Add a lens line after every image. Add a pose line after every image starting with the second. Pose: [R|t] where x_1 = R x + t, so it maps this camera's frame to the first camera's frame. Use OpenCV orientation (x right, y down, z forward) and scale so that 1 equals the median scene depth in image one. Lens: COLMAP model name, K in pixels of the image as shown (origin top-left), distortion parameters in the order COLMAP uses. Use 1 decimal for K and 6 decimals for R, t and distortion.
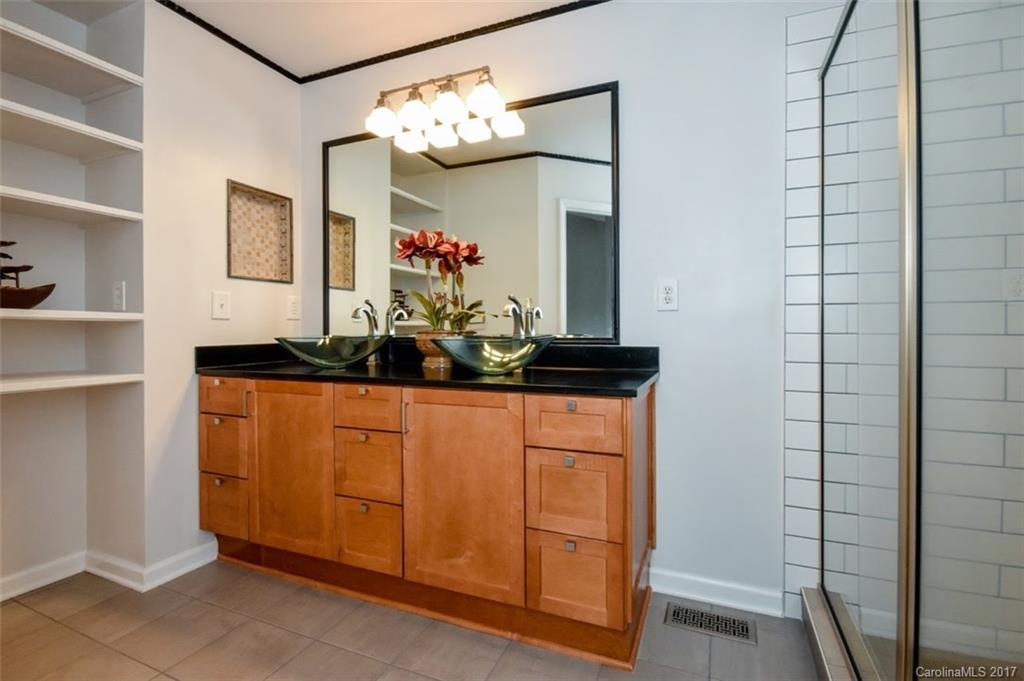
lens RADIAL K [[471.6, 0, 513.3], [0, 471.6, 327.7], [0, 0, 1]] dist [-0.009519, 0.000220]
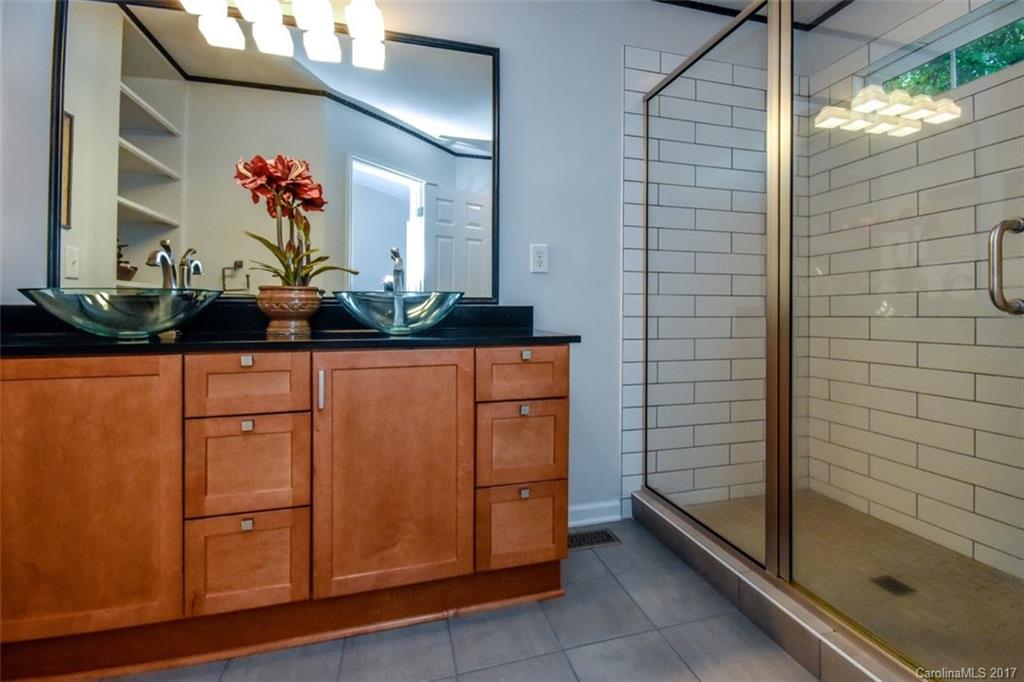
lens RADIAL K [[489.6, 0, 544.1], [0, 489.6, 307.8], [0, 0, 1]] dist [-0.013560, -0.001322]
pose [[0.765672, -0.000982, 0.643230, -0.436898], [0.004158, 0.999986, -0.003422, 0.054946], [-0.643217, 0.005294, 0.765665, 0.132413]]
